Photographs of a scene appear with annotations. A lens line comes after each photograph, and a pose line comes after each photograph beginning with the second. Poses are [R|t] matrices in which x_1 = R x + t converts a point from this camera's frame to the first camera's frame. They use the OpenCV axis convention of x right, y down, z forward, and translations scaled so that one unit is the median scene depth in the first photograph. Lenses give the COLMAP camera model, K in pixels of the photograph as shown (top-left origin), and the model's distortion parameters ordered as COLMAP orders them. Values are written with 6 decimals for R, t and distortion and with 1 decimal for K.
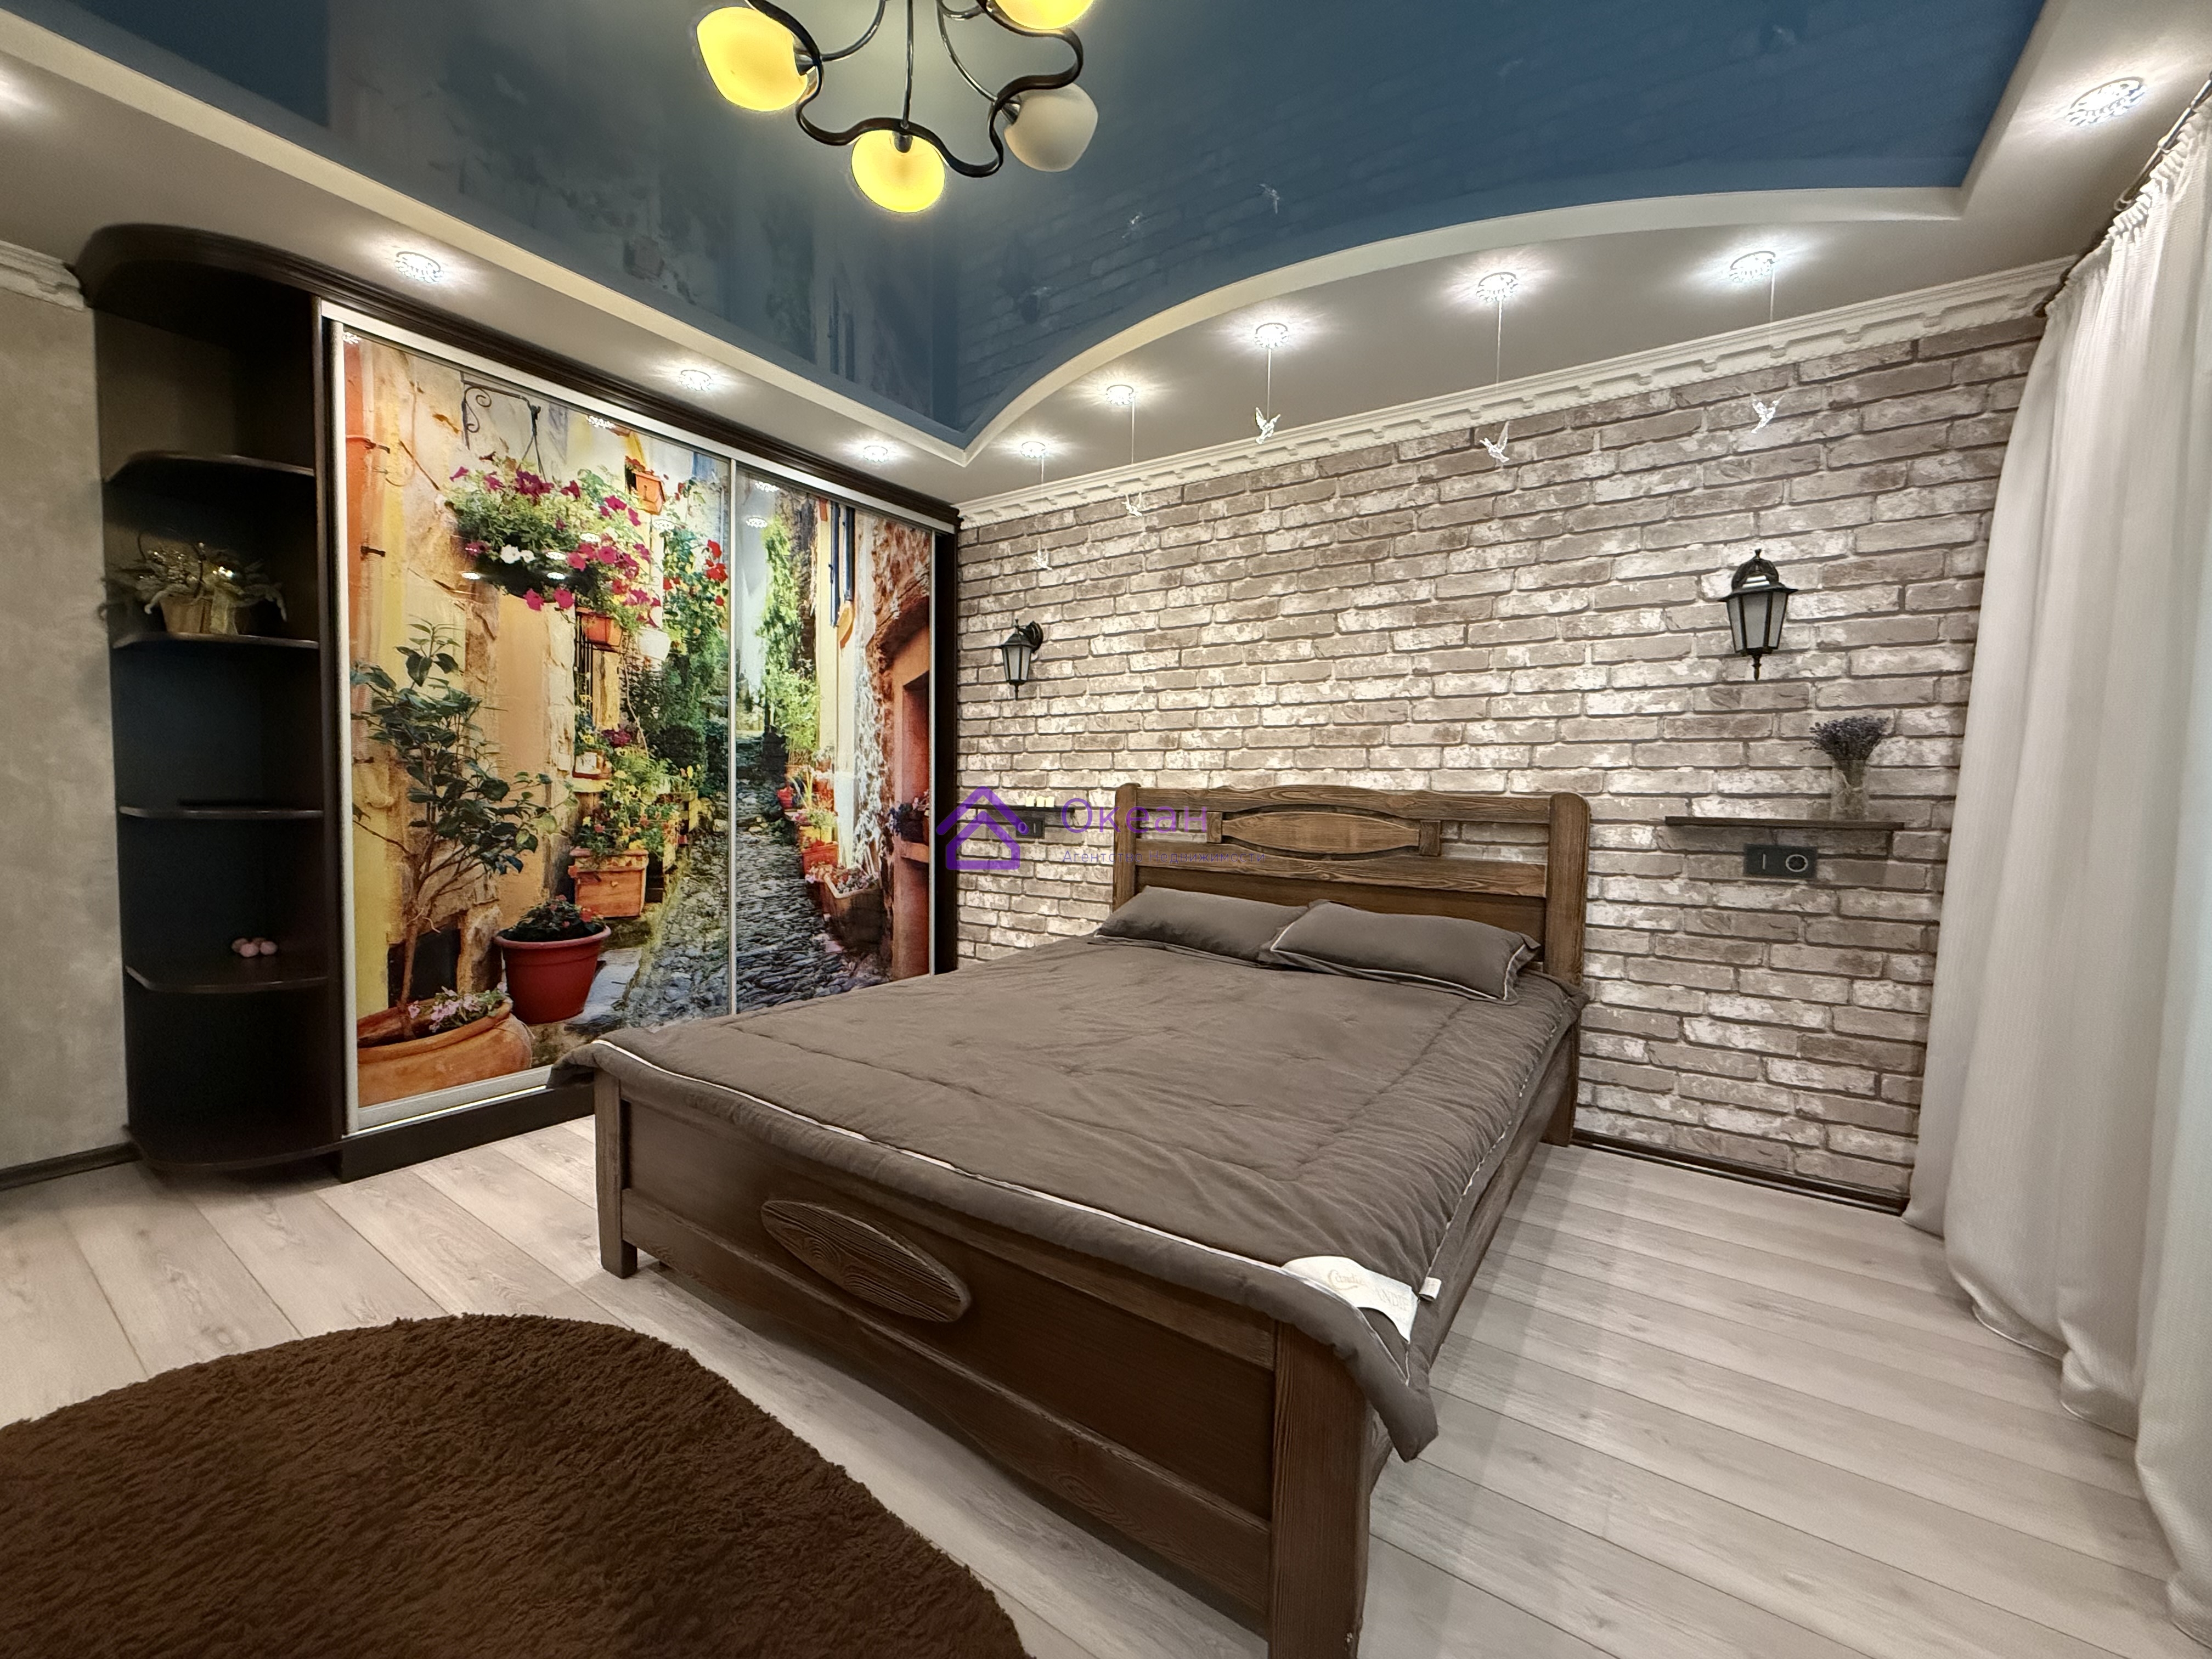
lens RADIAL K [[878.4, 0, 1100.6], [0, 878.4, 828.7], [0, 0, 1]] dist [0.000044, 0.000119]
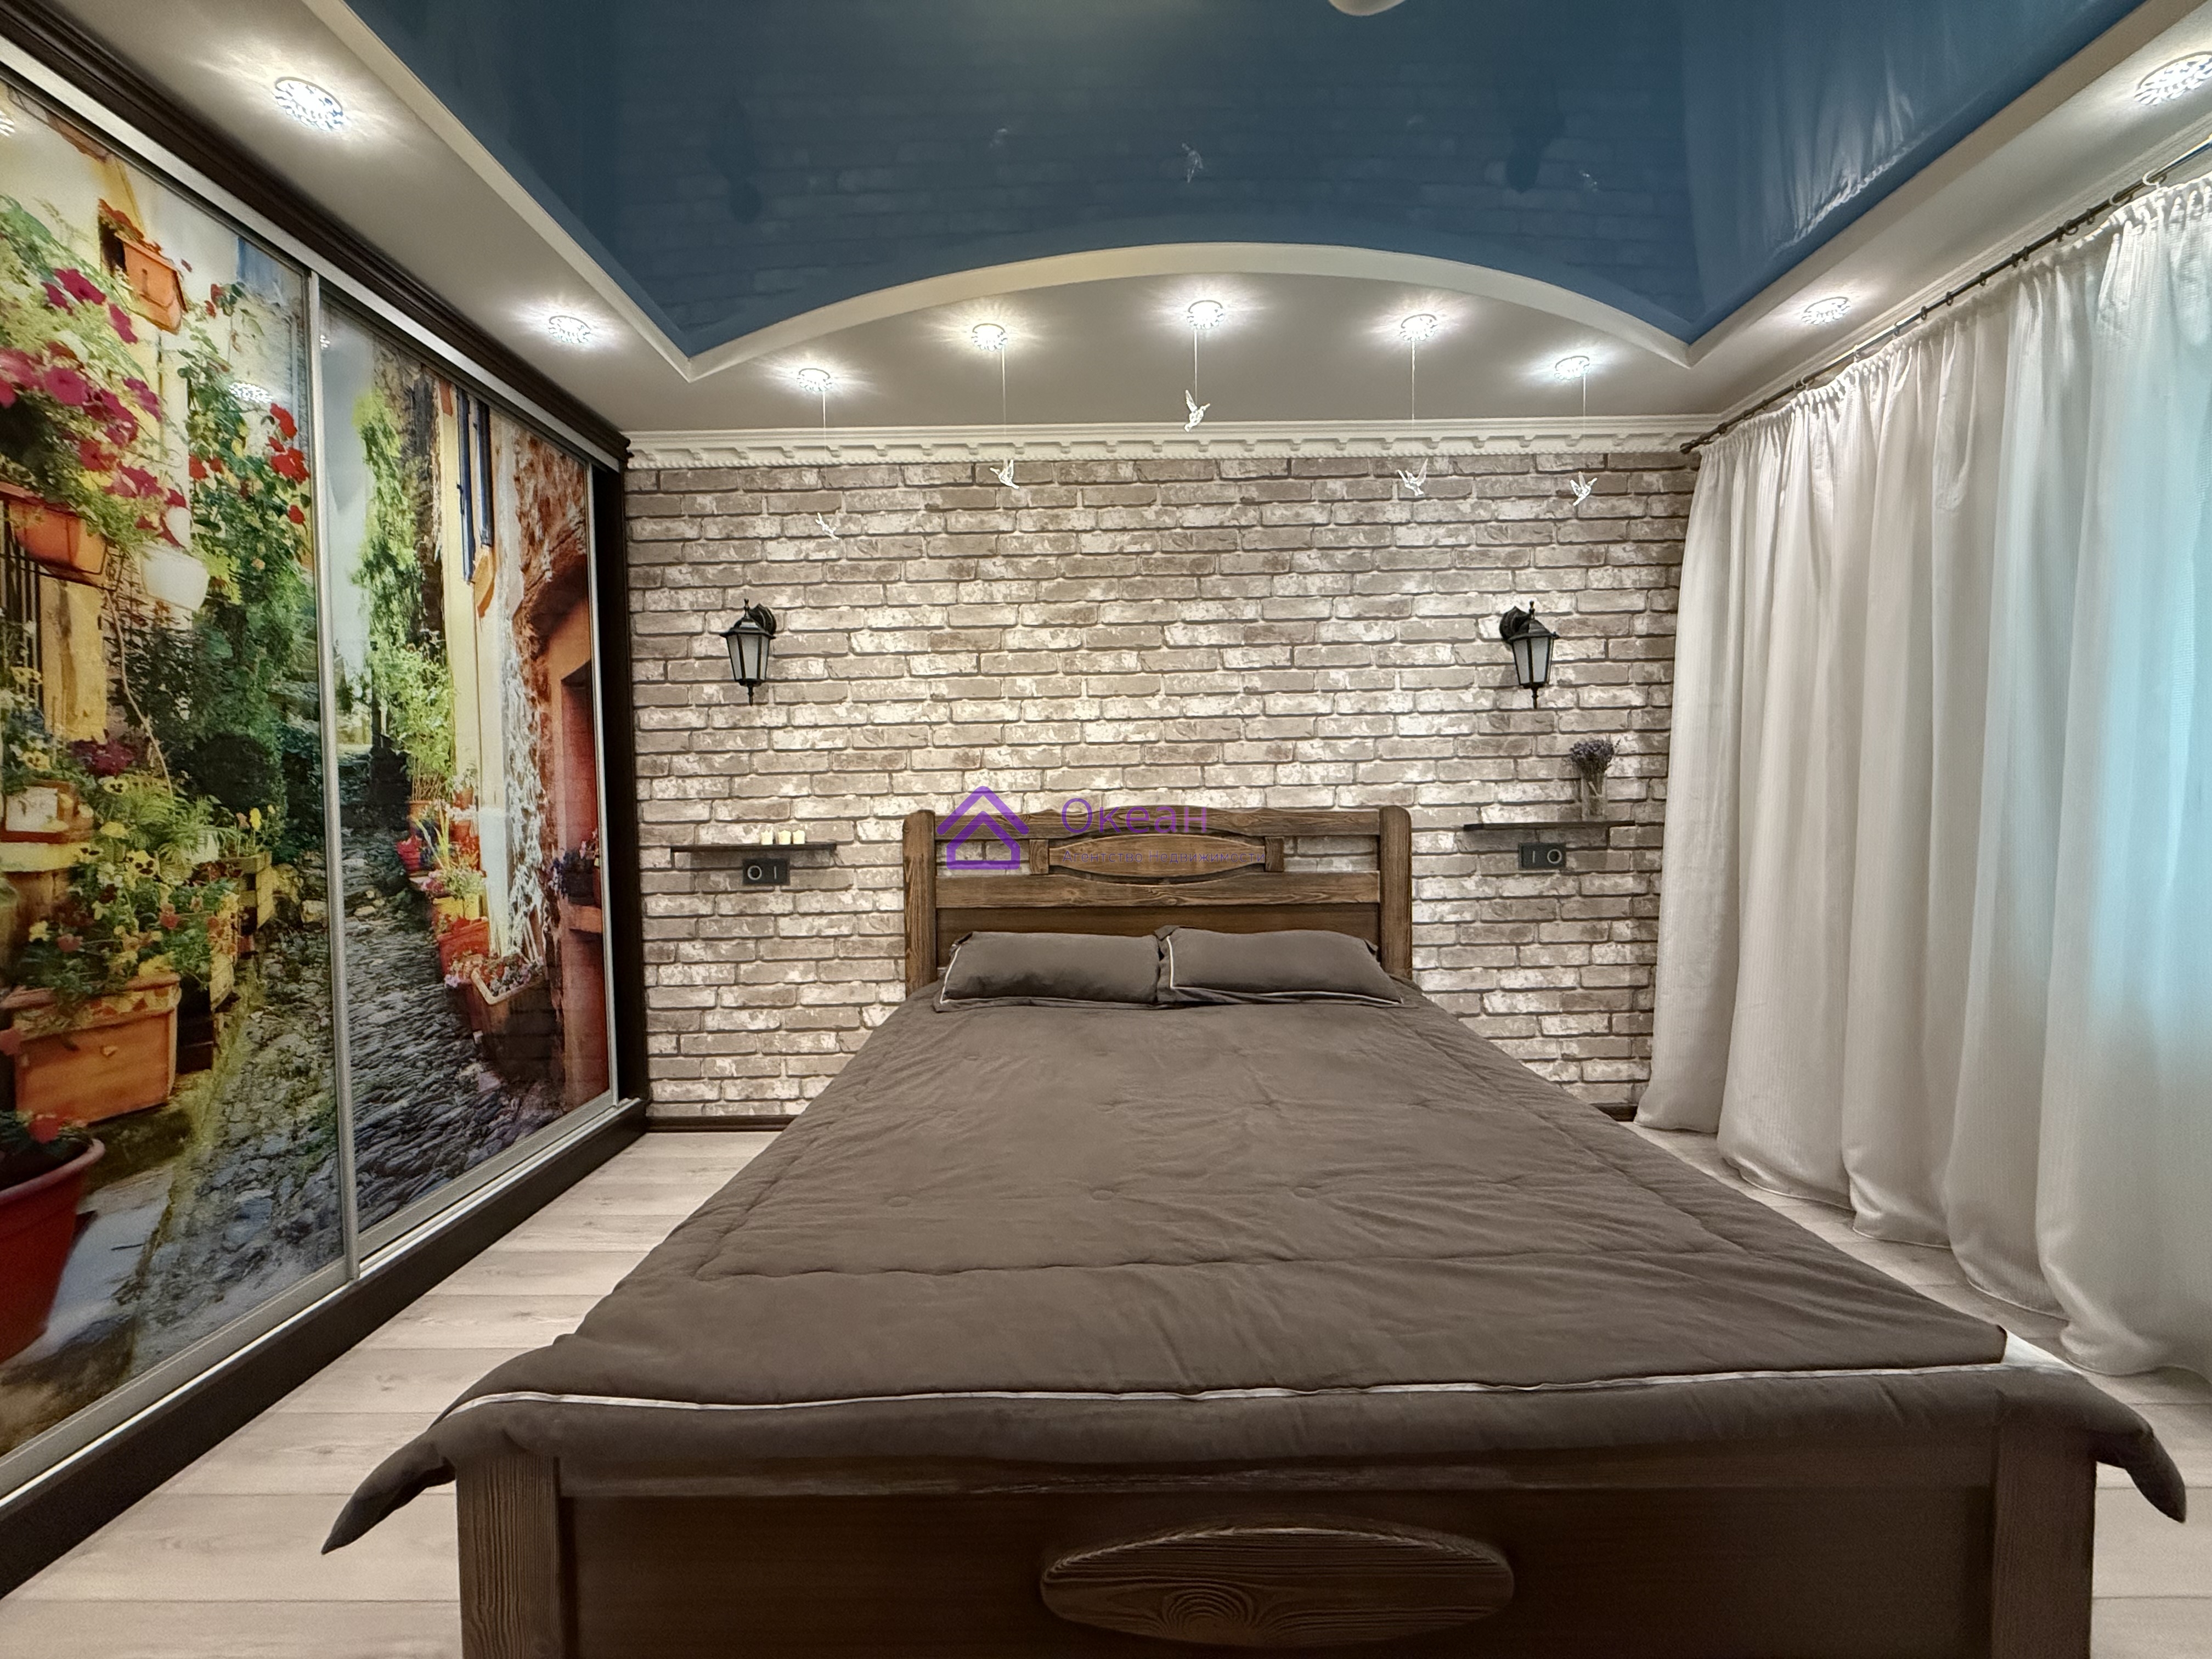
lens RADIAL K [[878.4, 0, 1102.7], [0, 878.4, 829.4], [0, 0, 1]] dist [0.000044, 0.000119]
pose [[0.828611, -0.047692, 0.557790, -0.354814], [0.057075, 0.998370, 0.000575, -0.029873], [-0.556908, 0.031359, 0.829982, 0.267099]]
